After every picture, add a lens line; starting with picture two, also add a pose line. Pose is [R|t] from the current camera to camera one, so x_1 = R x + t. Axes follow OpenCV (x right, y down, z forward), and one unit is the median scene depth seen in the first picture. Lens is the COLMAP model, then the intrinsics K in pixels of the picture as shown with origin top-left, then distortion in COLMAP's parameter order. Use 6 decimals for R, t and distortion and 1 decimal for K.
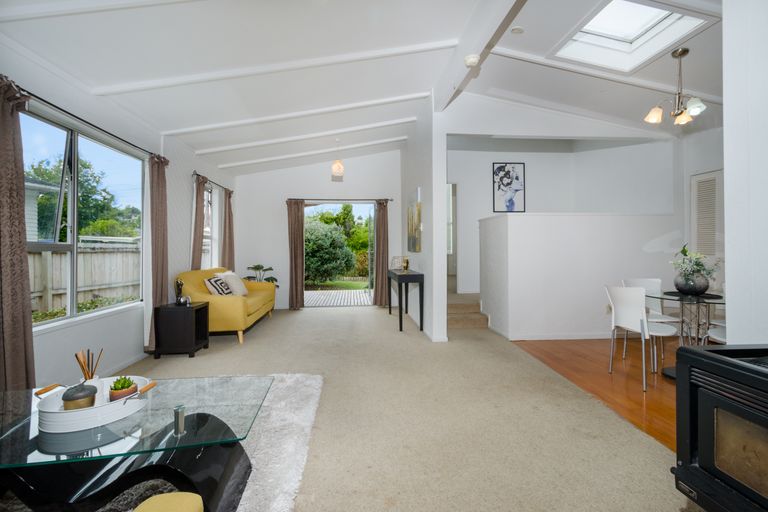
lens RADIAL K [[345.3, 0, 381.5], [0, 345.3, 248.5], [0, 0, 1]] dist [0.002532, 0.000318]
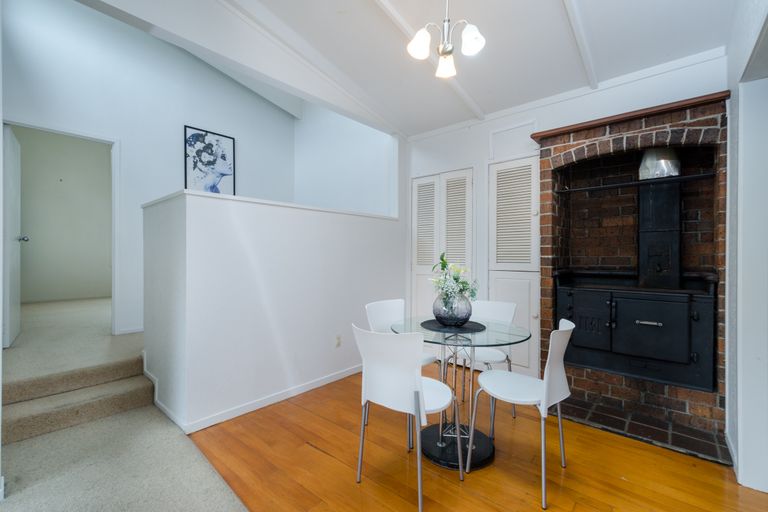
lens RADIAL K [[345.3, 0, 383.8], [0, 345.3, 257.3], [0, 0, 1]] dist [0.002532, 0.000318]
pose [[0.720959, 0.004294, 0.692964, 0.142539], [-0.004322, 0.999989, -0.001700, -0.000623], [-0.692964, -0.001770, 0.720970, 0.269738]]
